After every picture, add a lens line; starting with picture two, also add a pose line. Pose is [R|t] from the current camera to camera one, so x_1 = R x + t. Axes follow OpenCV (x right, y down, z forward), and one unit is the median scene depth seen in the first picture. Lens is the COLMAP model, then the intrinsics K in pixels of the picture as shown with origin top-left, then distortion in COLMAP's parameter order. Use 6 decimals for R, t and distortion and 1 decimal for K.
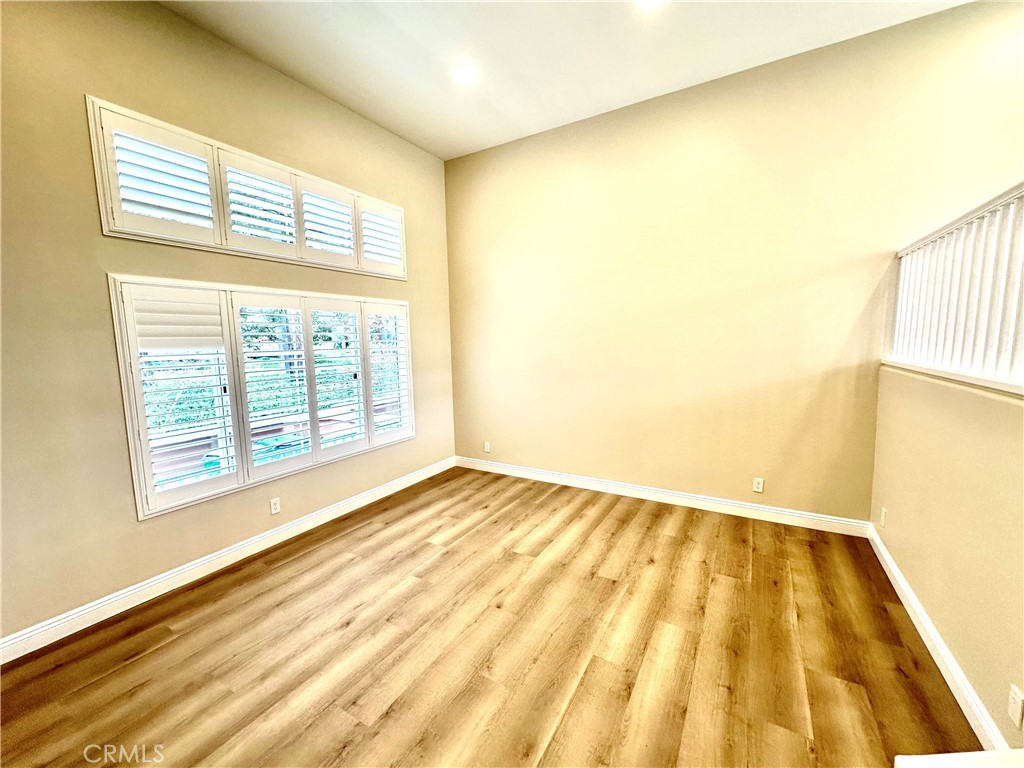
lens RADIAL K [[408.2, 0, 511.0], [0, 408.2, 386.1], [0, 0, 1]] dist [-0.001397, 0.000498]
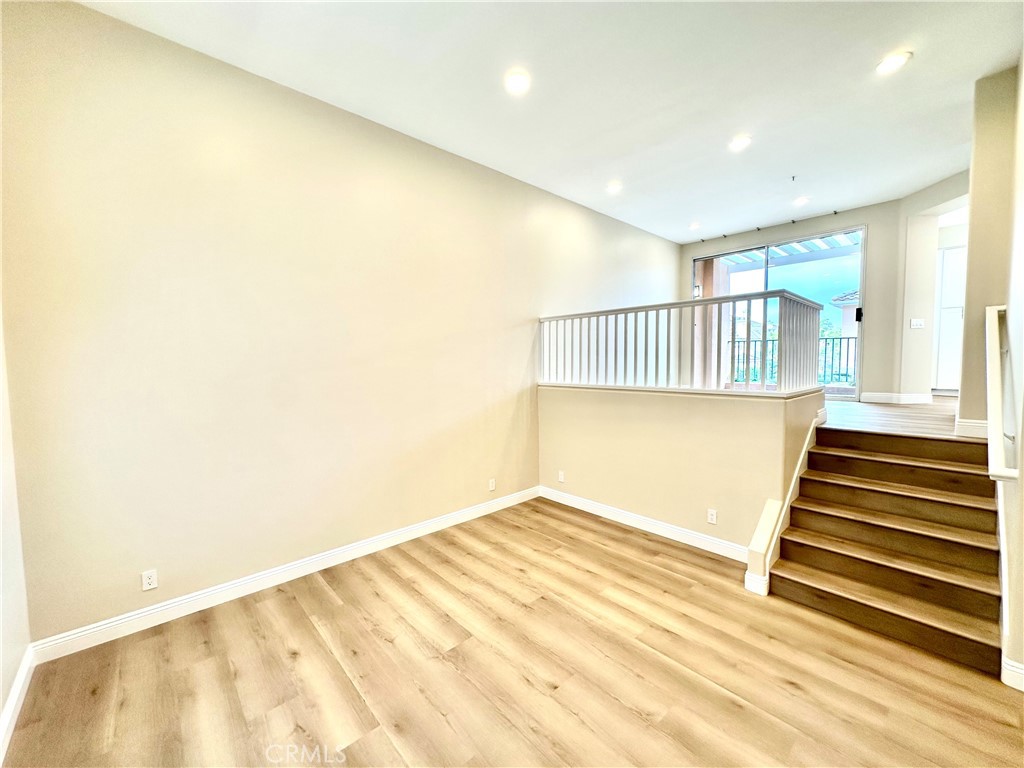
lens RADIAL K [[408.2, 0, 513.3], [0, 408.2, 385.2], [0, 0, 1]] dist [-0.001397, 0.000498]
pose [[0.288287, -0.041007, 0.956665, -0.717344], [0.117394, 0.993059, 0.007191, -0.083311], [-0.950321, 0.110233, 0.291100, 0.655401]]
